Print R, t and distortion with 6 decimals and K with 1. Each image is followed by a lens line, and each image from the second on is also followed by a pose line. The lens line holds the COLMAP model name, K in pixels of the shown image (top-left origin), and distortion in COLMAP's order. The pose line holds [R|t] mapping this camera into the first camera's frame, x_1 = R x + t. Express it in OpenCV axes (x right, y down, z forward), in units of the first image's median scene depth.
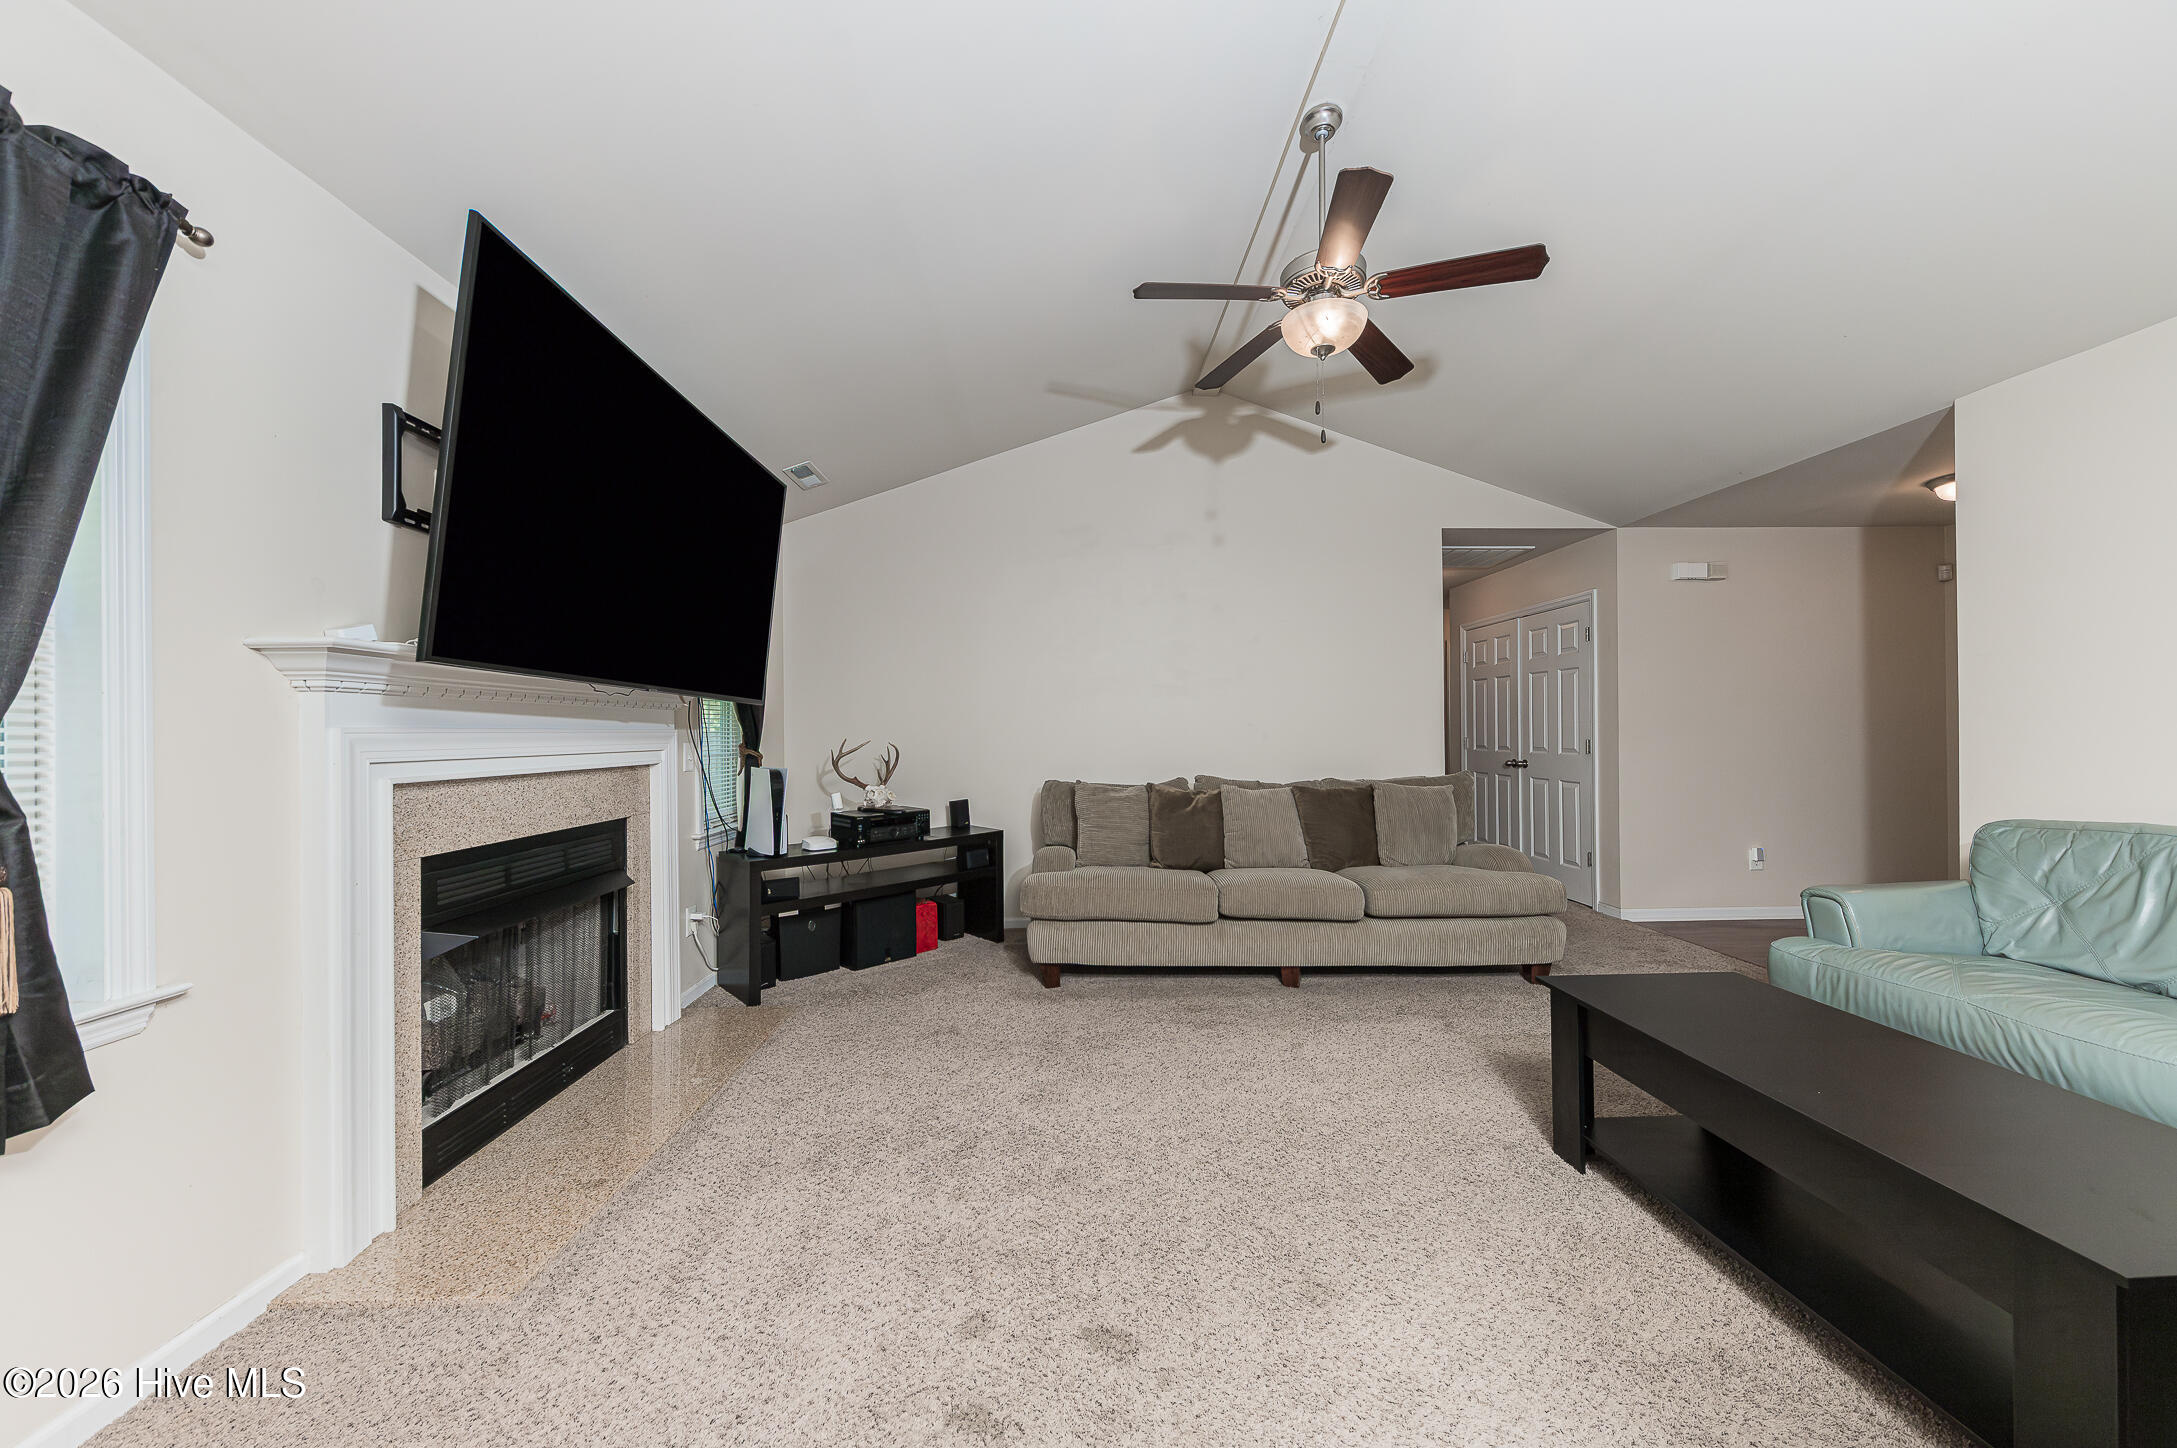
lens RADIAL K [[745.3, 0, 1092.9], [0, 745.3, 728.5], [0, 0, 1]] dist [0.008906, -0.003133]
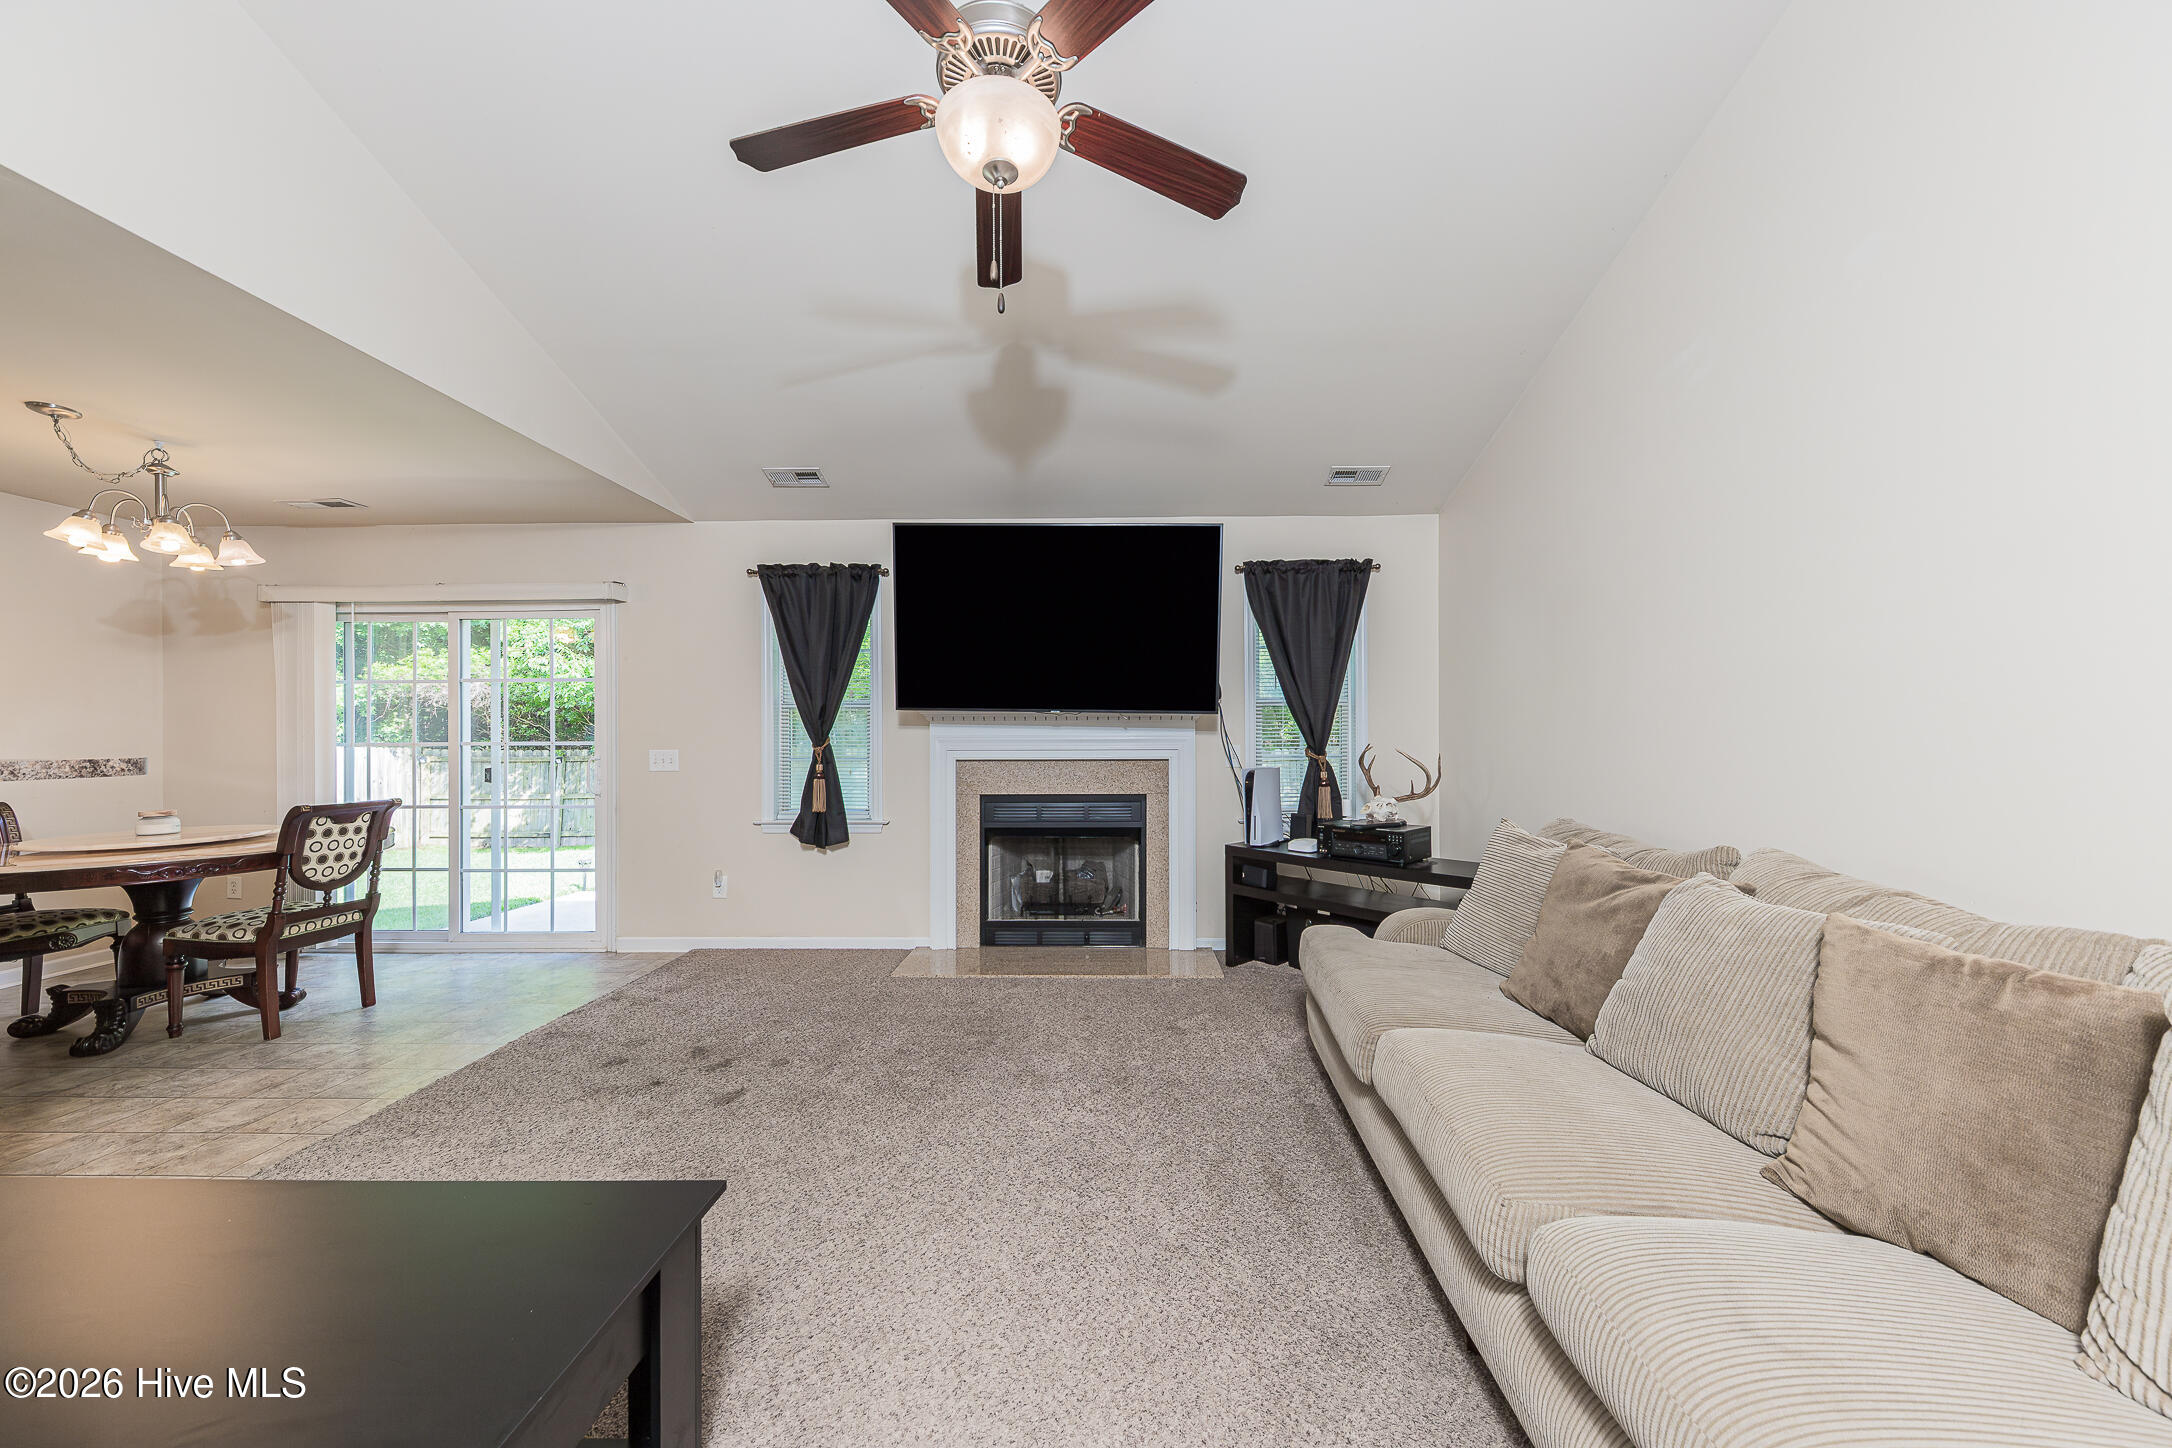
lens RADIAL K [[743.6, 0, 1095.3], [0, 743.6, 733.9], [0, 0, 1]] dist [0.008906, -0.003133]
pose [[-0.053527, 0.004250, -0.998557, 0.687844], [0.009887, 0.999944, 0.003726, -0.005095], [0.998517, -0.009673, -0.053566, 0.792278]]
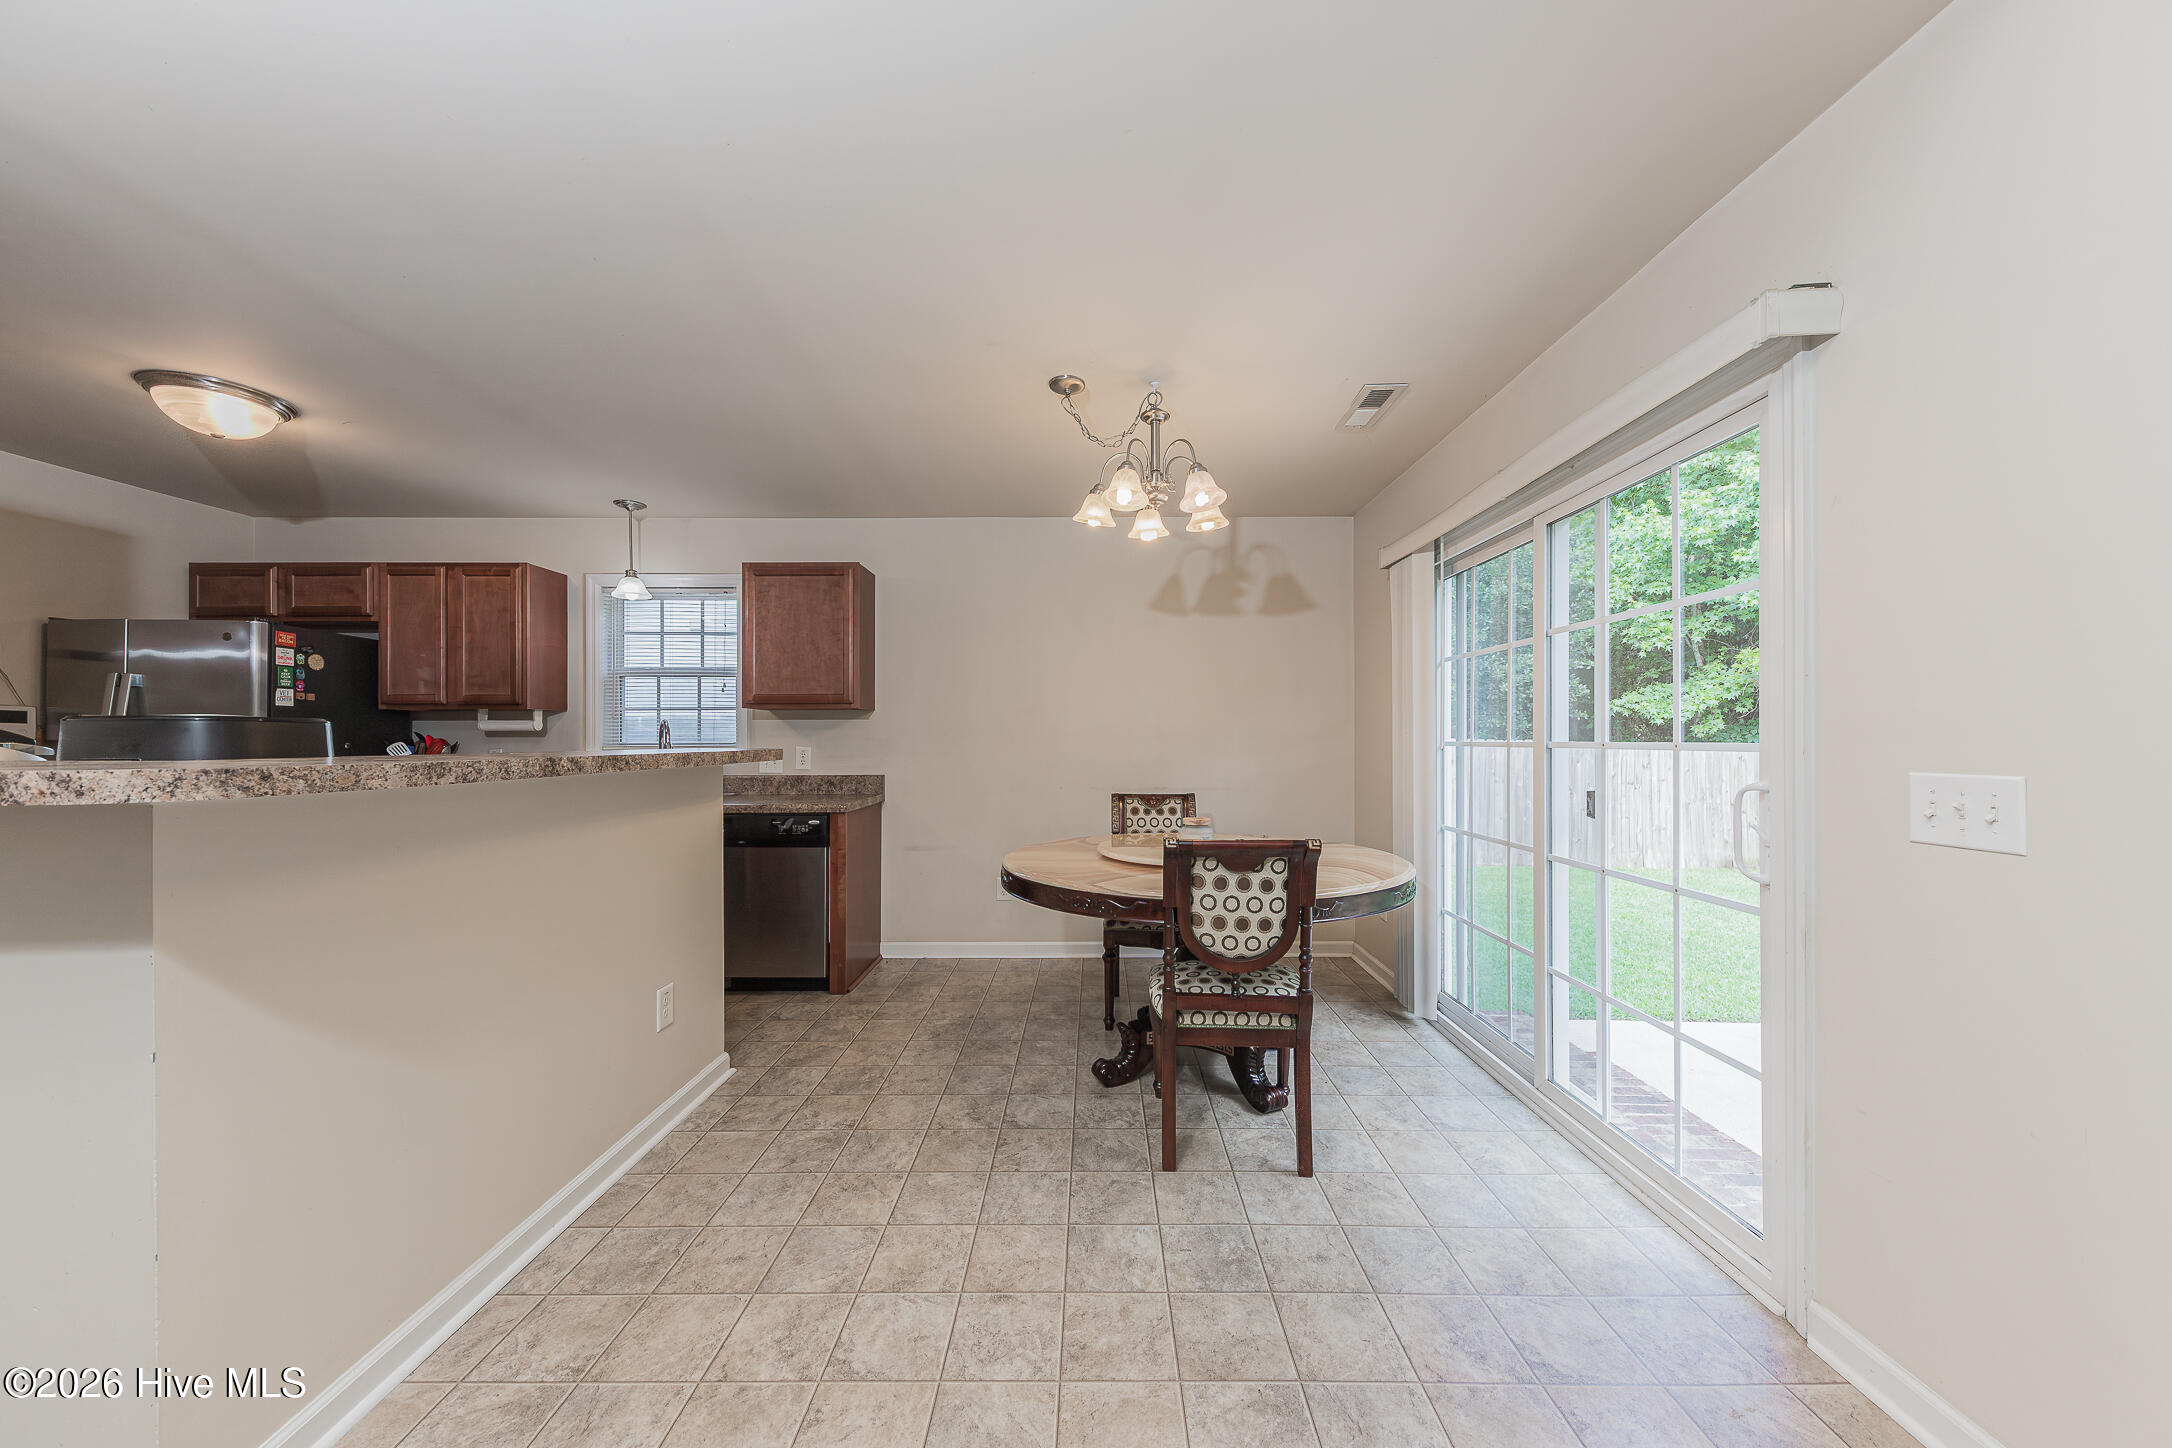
lens RADIAL K [[743.6, 0, 1094.4], [0, 743.6, 739.8], [0, 0, 1]] dist [0.008906, -0.003133]
pose [[-0.999413, 0.009647, 0.032883, -0.080885], [0.009556, 0.999950, -0.002925, -0.001027], [-0.032909, -0.002609, -0.999455, 0.395014]]
